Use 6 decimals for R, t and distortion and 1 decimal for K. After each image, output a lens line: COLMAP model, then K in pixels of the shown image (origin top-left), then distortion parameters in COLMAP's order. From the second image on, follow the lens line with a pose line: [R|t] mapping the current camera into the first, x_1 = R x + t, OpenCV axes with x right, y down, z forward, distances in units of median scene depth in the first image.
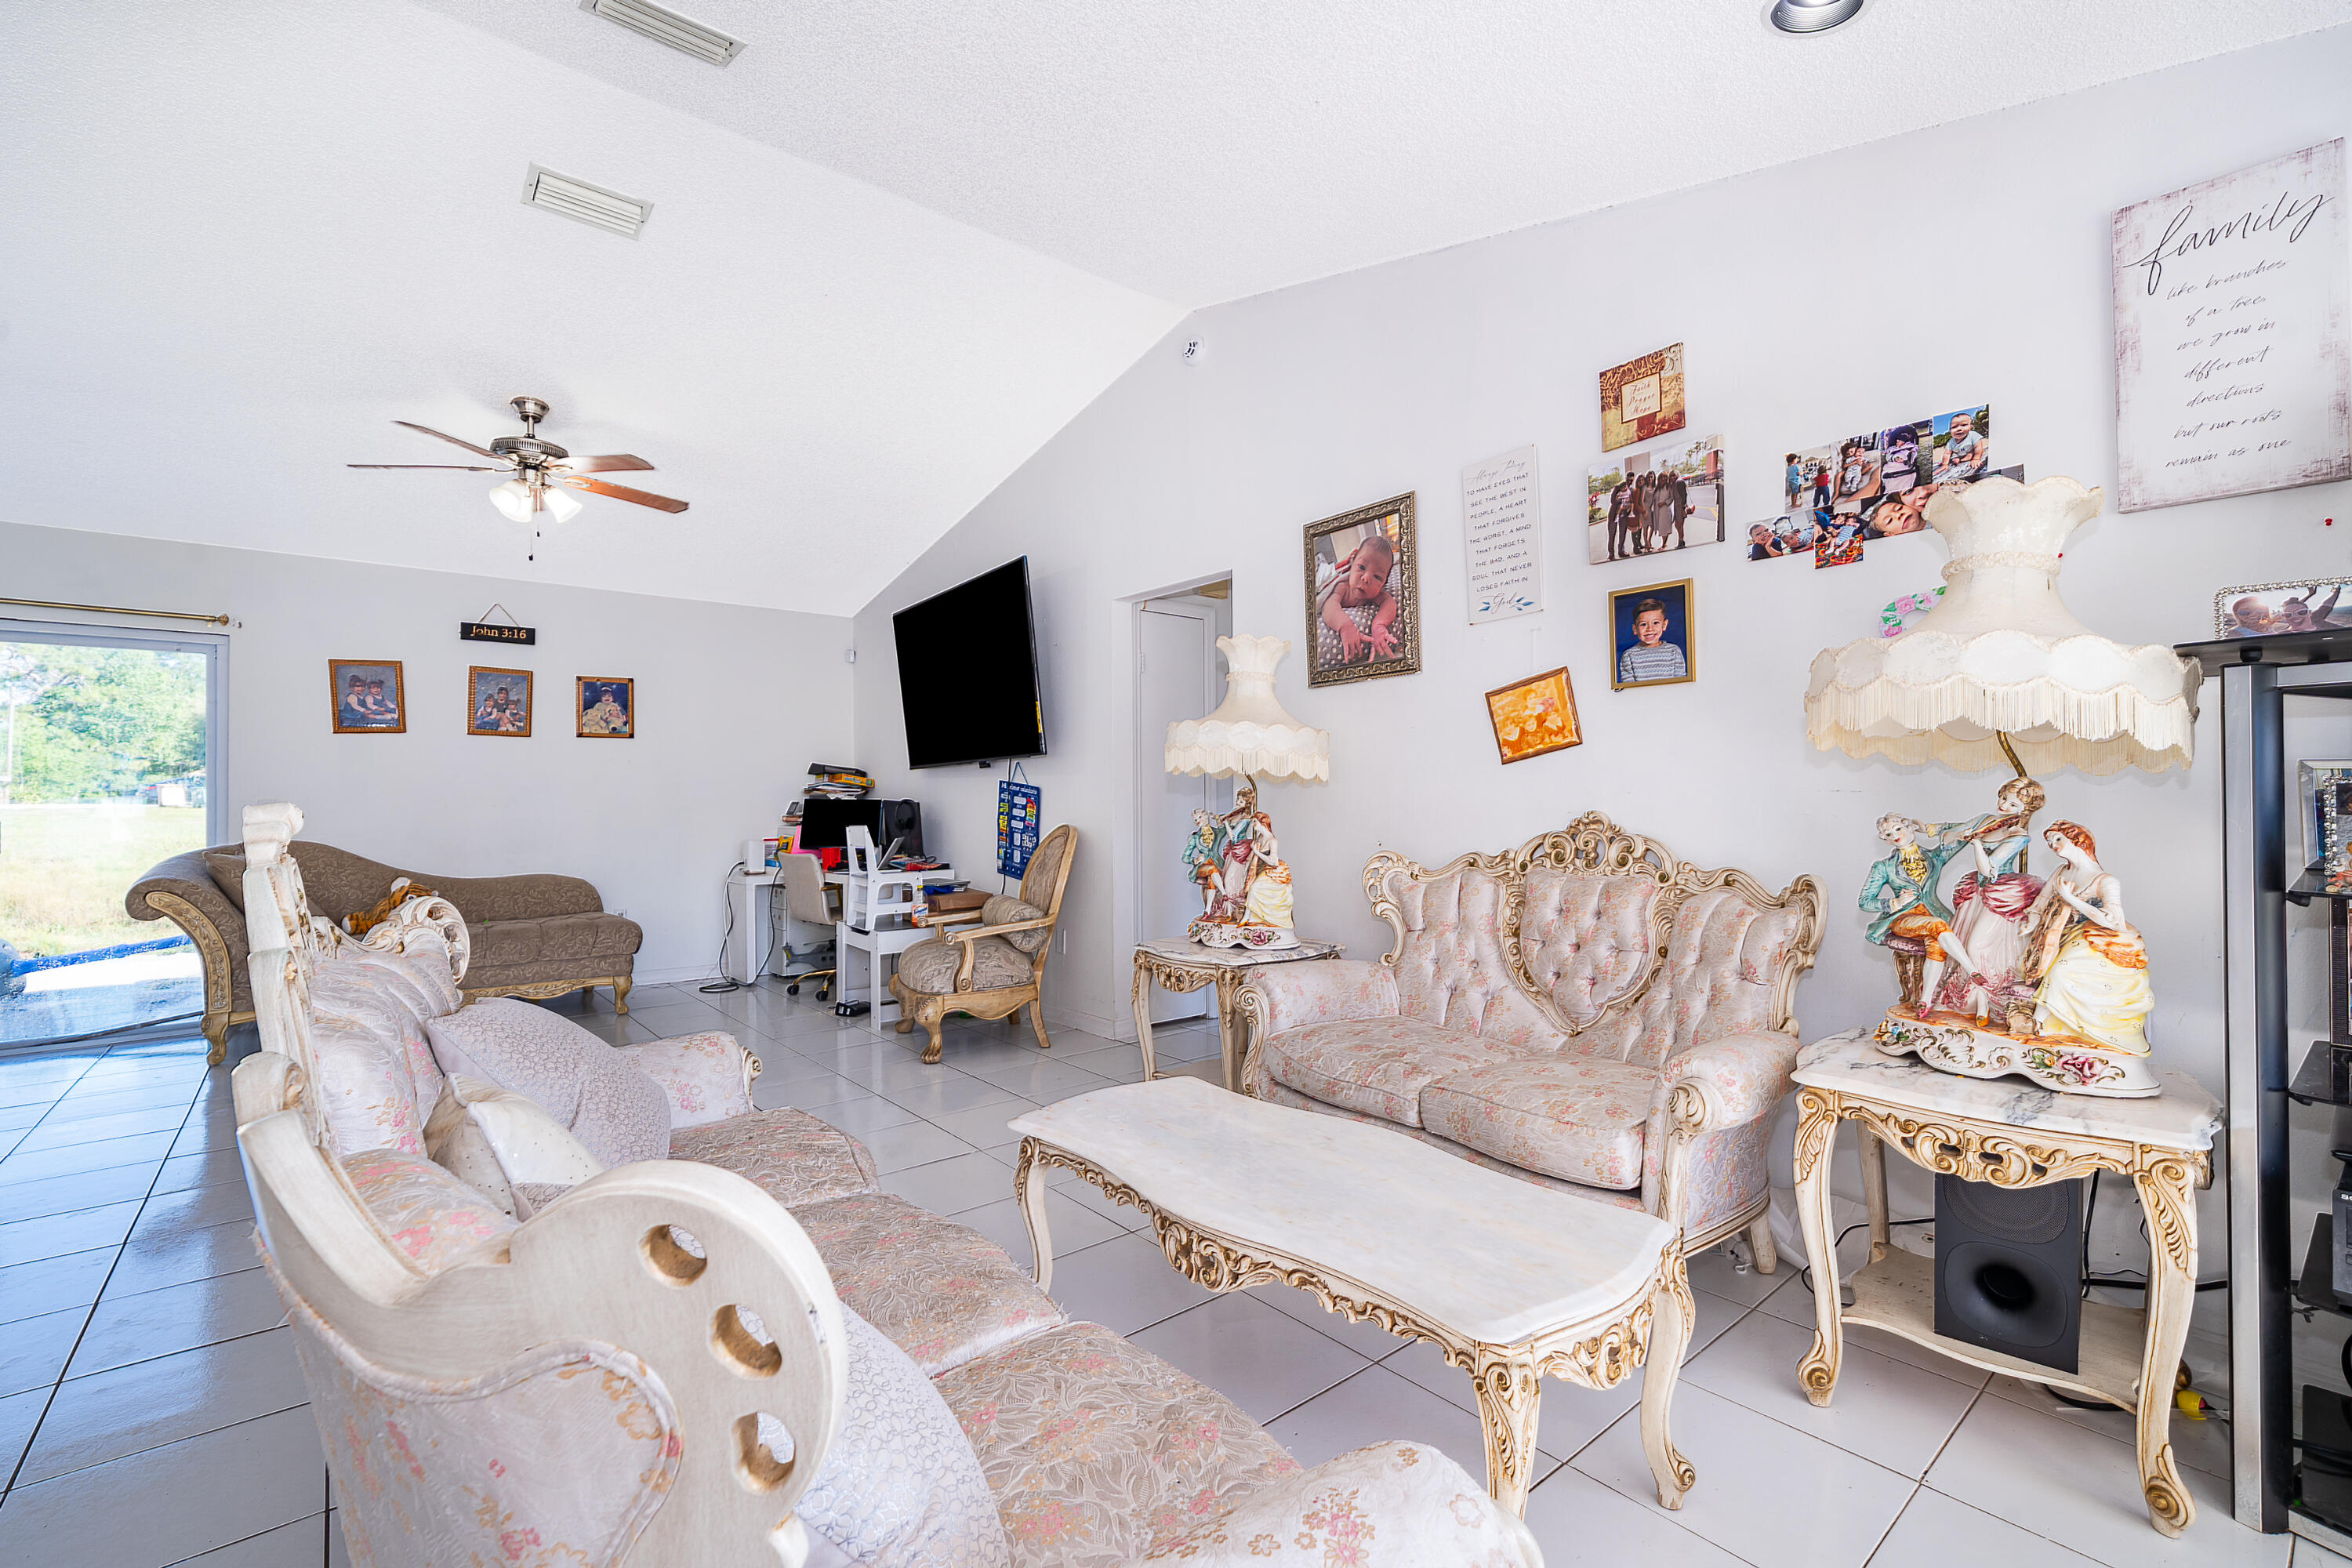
lens RADIAL K [[1009.2, 0, 1172.3], [0, 1009.2, 792.0], [0, 0, 1]] dist [-0.000418, 0.000299]
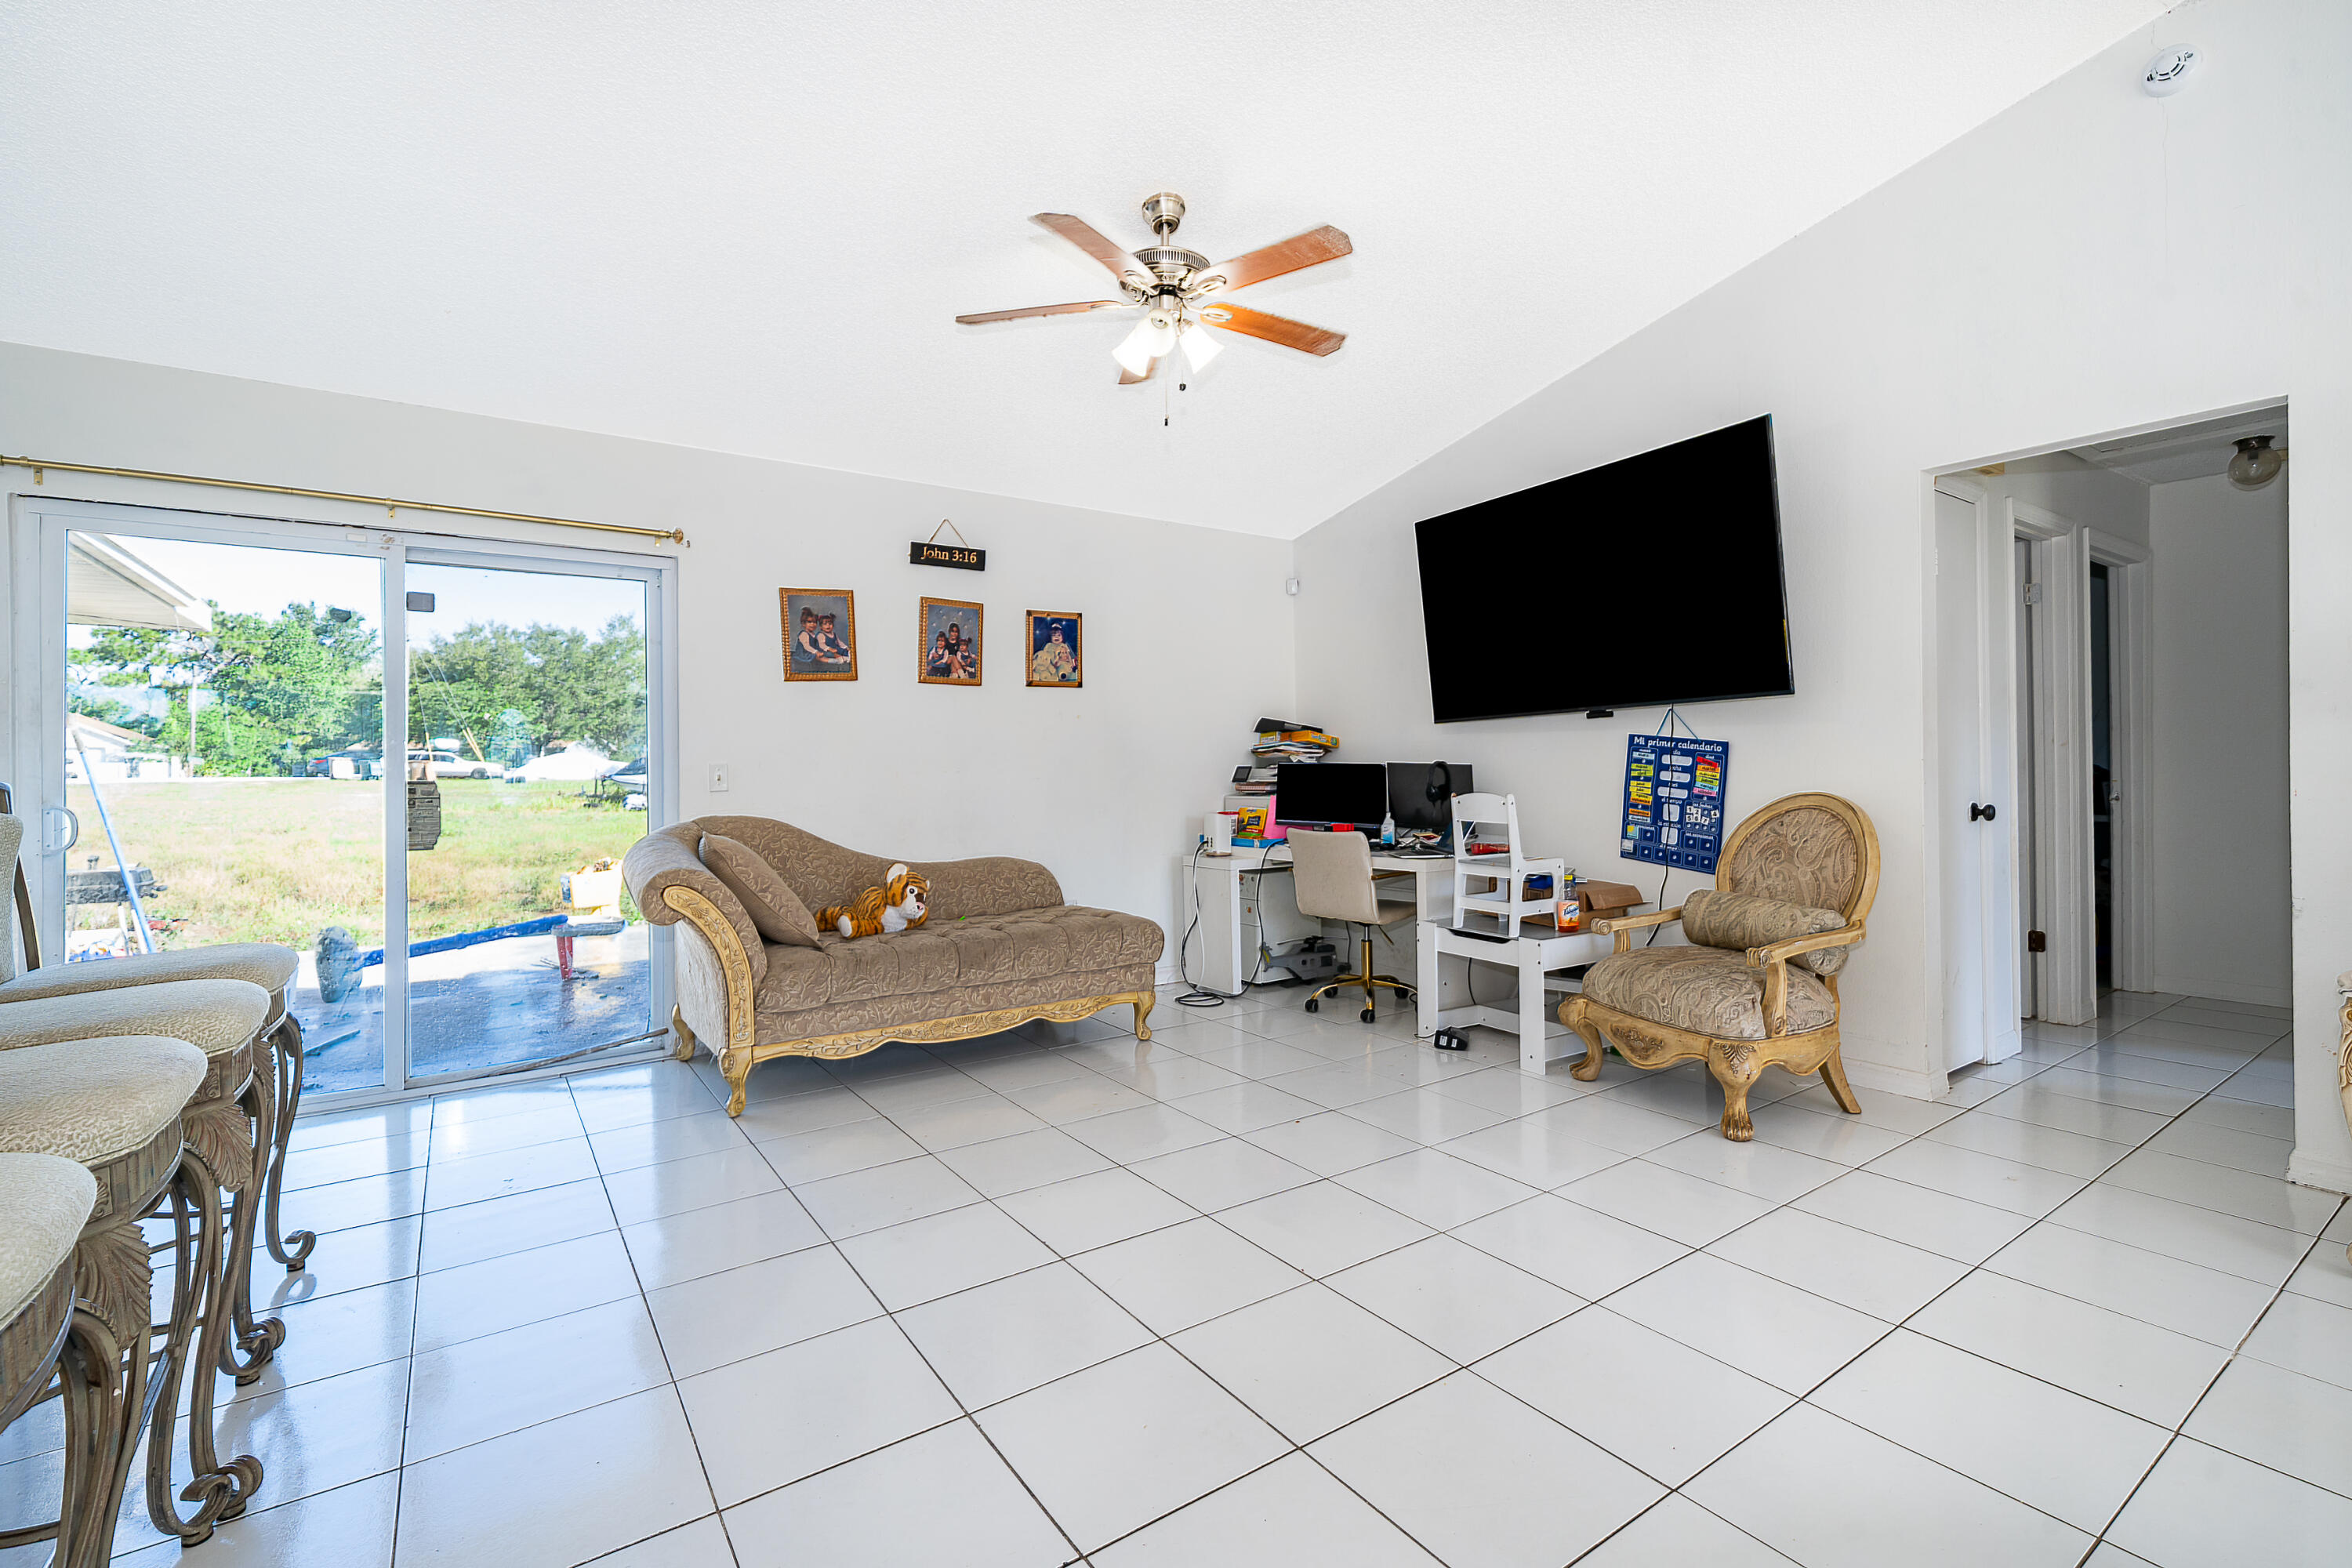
lens RADIAL K [[1033.1, 0, 1176.3], [0, 1033.1, 766.1], [0, 0, 1]] dist [-0.000426, -0.000047]
pose [[0.996126, -0.005607, -0.087764, -0.570746], [0.006092, 0.999968, 0.005265, 0.008145], [0.087732, -0.005780, 0.996127, 0.272611]]
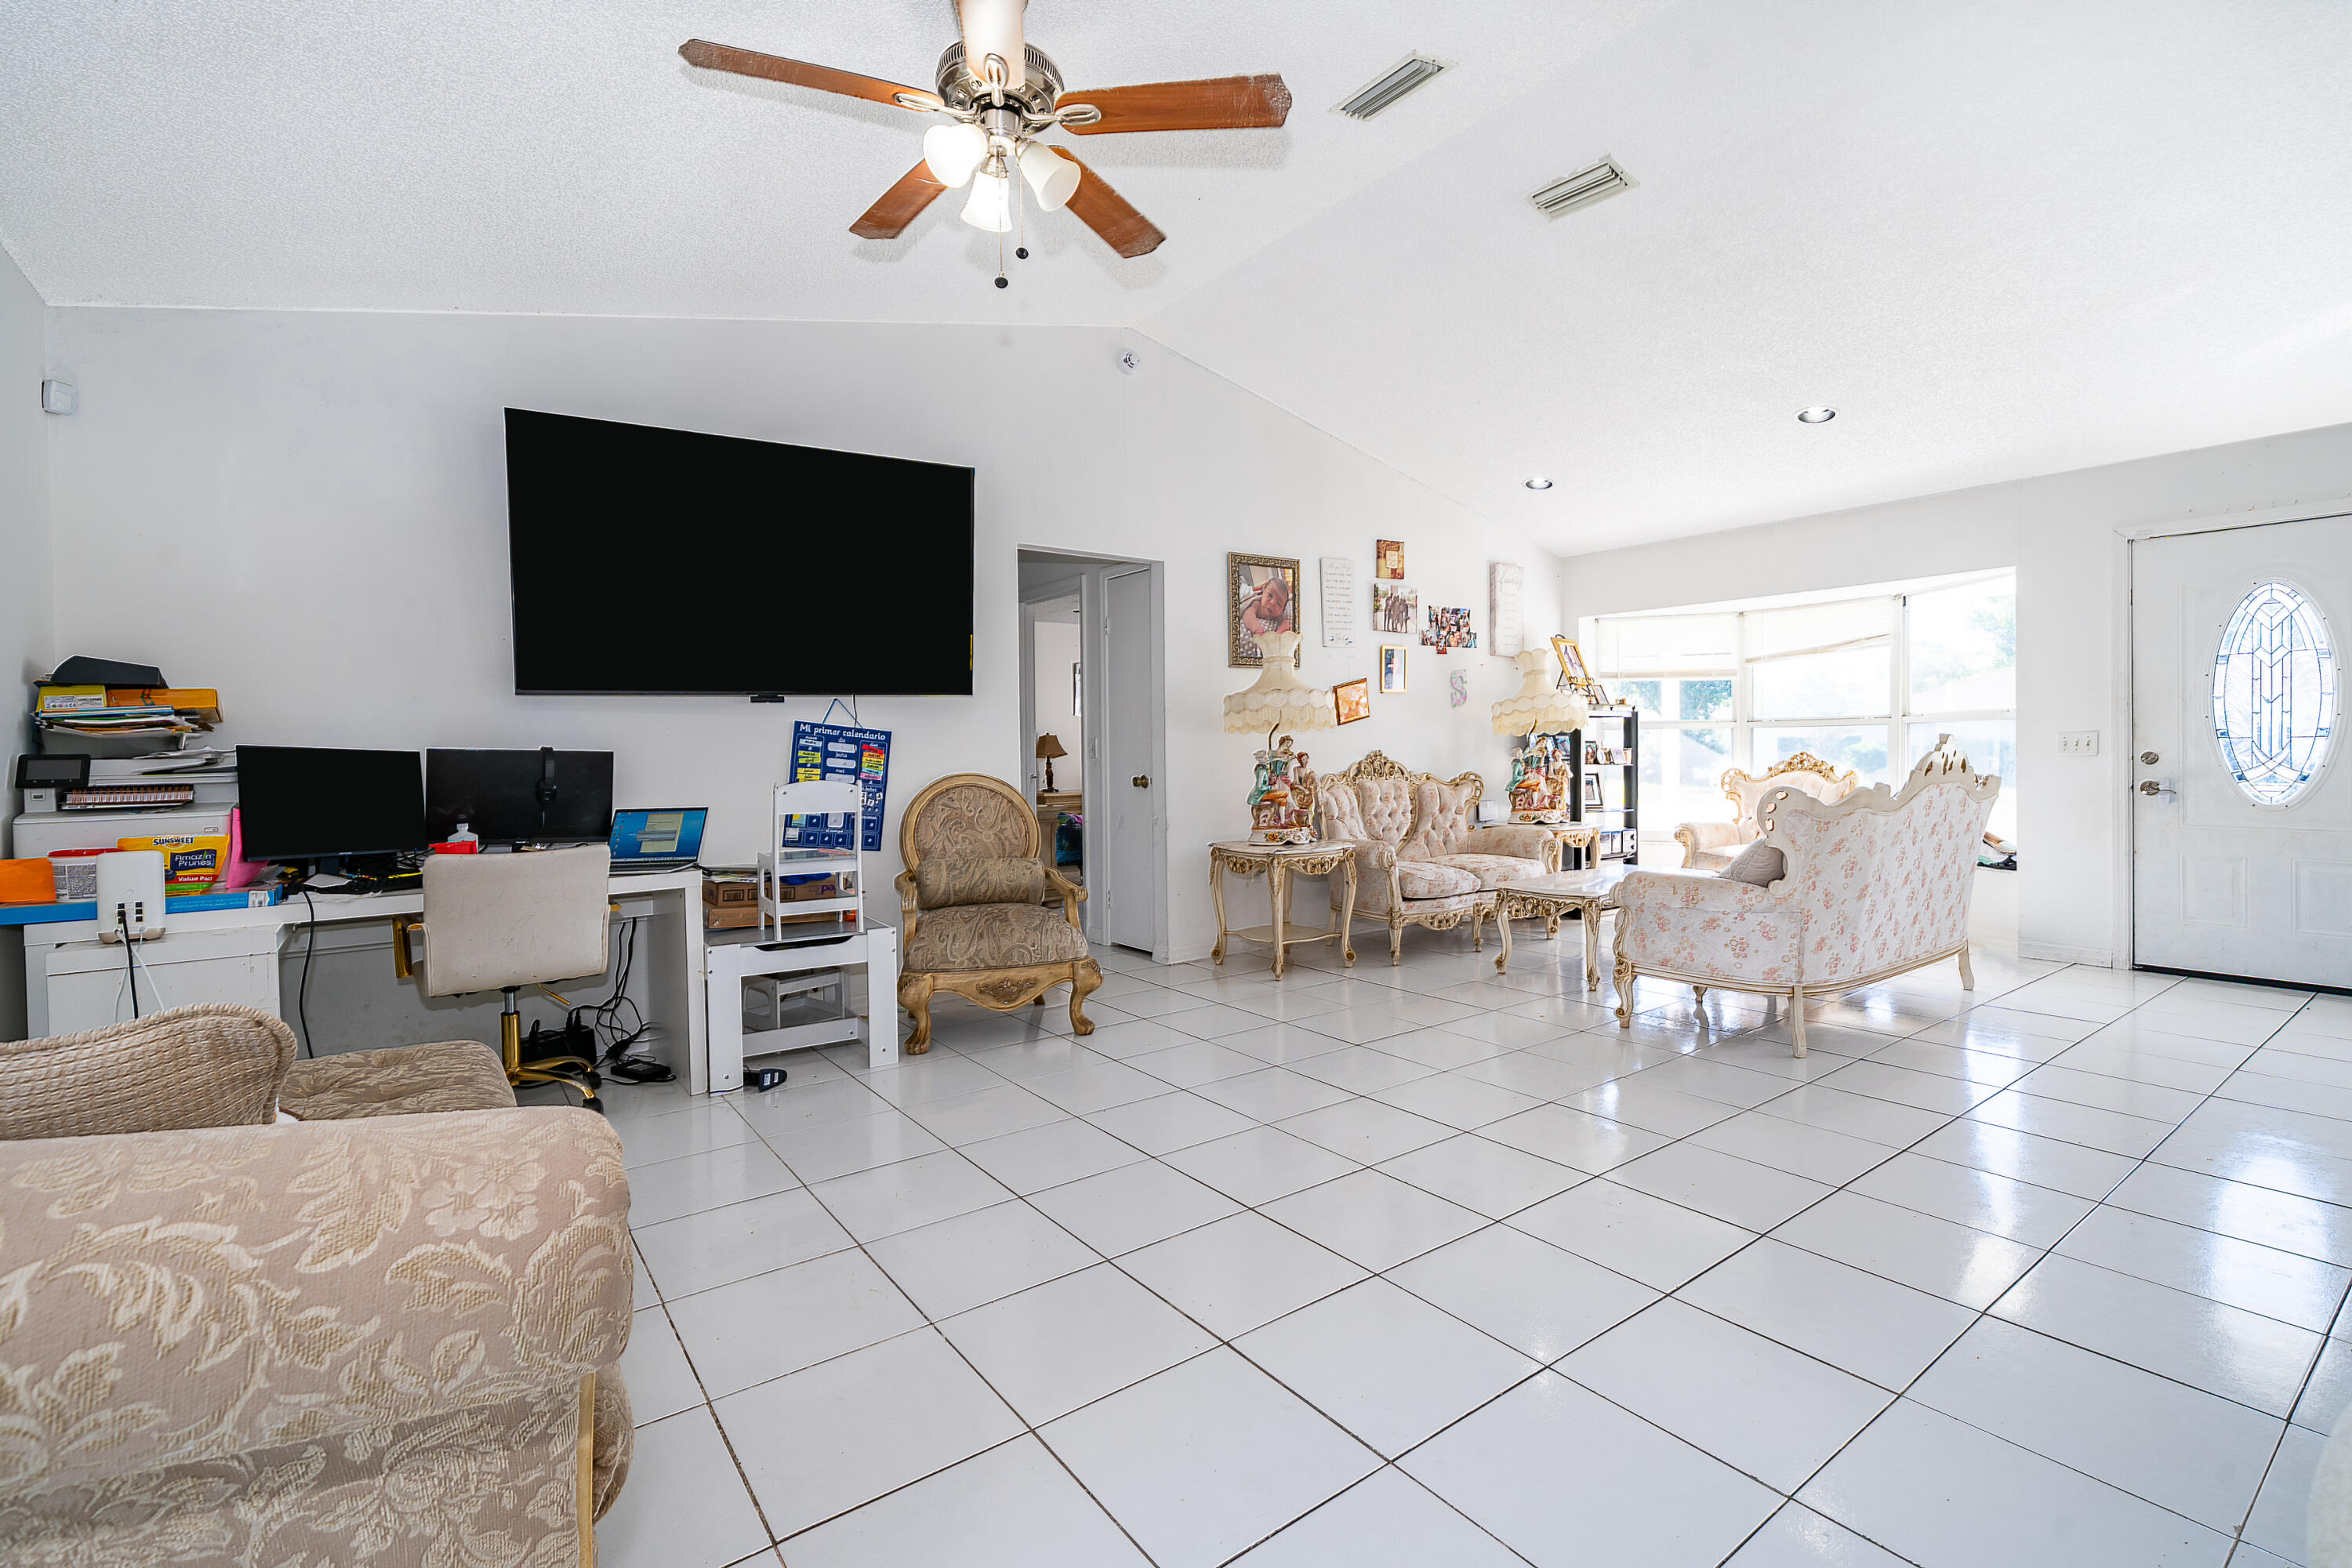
lens RADIAL K [[1044.7, 0, 1175.5], [0, 1044.7, 762.1], [0, 0, 1]] dist [0.000241, -0.000067]
pose [[0.057372, -0.006677, 0.998331, -1.196687], [0.004054, 0.999971, 0.006455, 0.019471], [-0.998345, 0.003677, 0.057397, 0.884087]]
